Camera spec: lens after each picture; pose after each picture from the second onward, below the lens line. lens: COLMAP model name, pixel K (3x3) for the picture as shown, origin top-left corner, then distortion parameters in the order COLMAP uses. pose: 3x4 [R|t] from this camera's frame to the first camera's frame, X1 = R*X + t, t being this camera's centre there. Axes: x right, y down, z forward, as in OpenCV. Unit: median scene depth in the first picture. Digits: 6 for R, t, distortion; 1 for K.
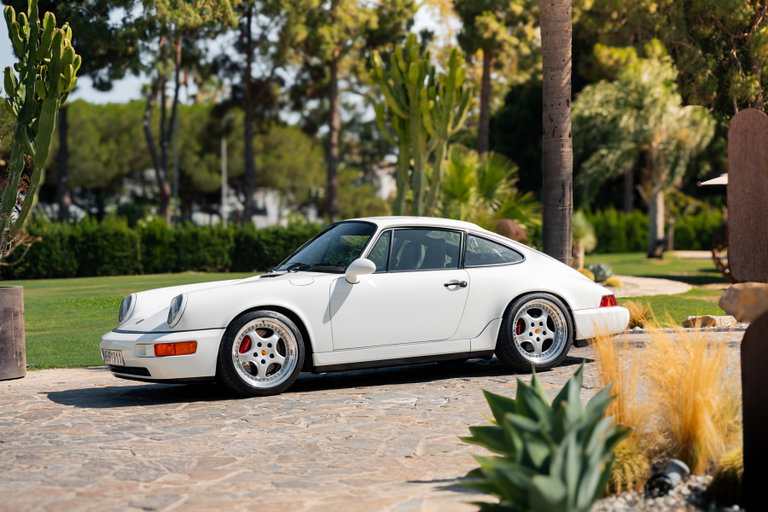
lens RADIAL K [[1533.3, 0, 384.3], [0, 1533.3, 259.0], [0, 0, 1]] dist [0.038883, 0.000000]
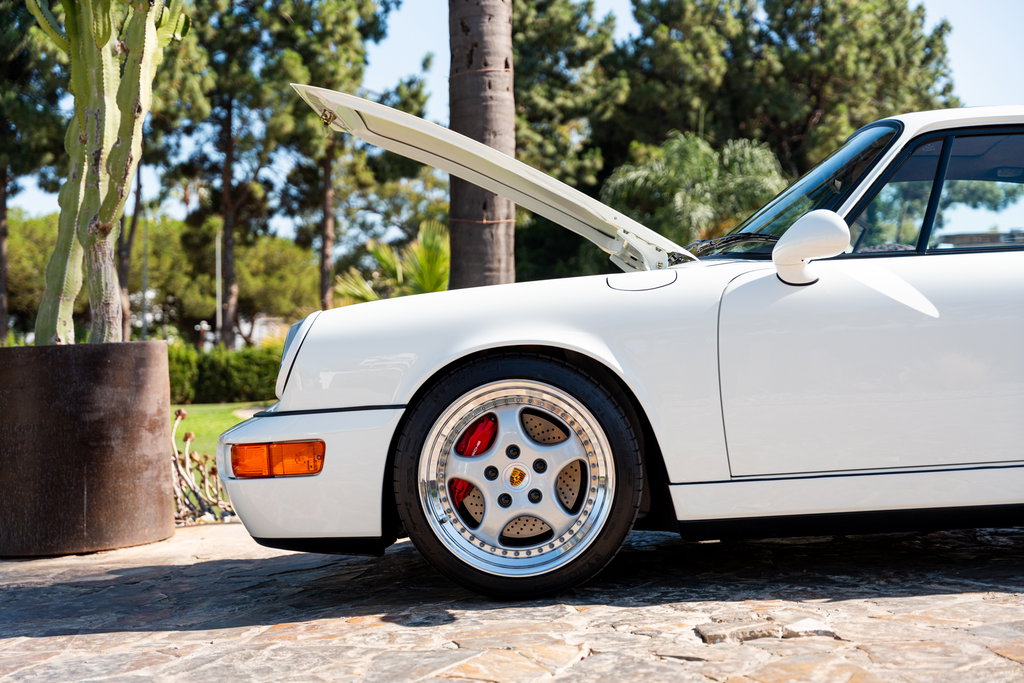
lens RADIAL K [[1555.1, 0, 487.2], [0, 1555.1, 336.0], [0, 0, 1]] dist [0.007208, 0.000000]
pose [[0.999303, -0.001834, 0.037286, 0.025365], [0.003310, 0.999212, -0.039554, 0.004857], [-0.037184, 0.039650, 0.998521, 0.140017]]
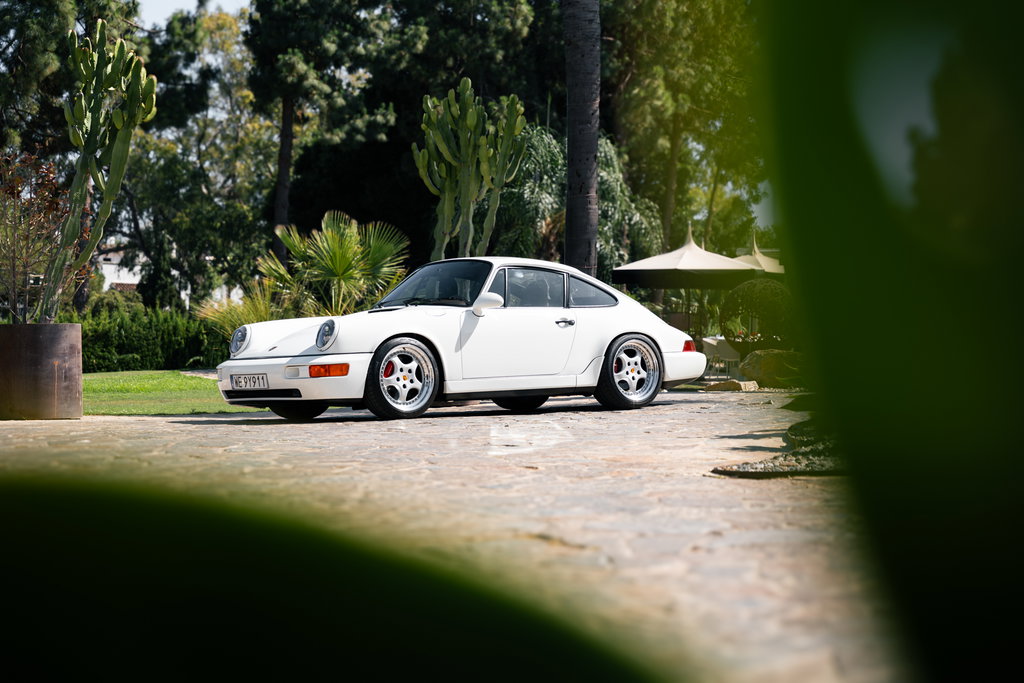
lens RADIAL K [[2118.8, 0, 525.6], [0, 2118.8, 375.9], [0, 0, 1]] dist [0.024647, 0.000000]
pose [[0.976303, 0.019525, 0.215527, -0.048394], [-0.018003, 0.999797, -0.009023, 0.011125], [-0.215660, 0.004929, 0.976456, -0.067649]]
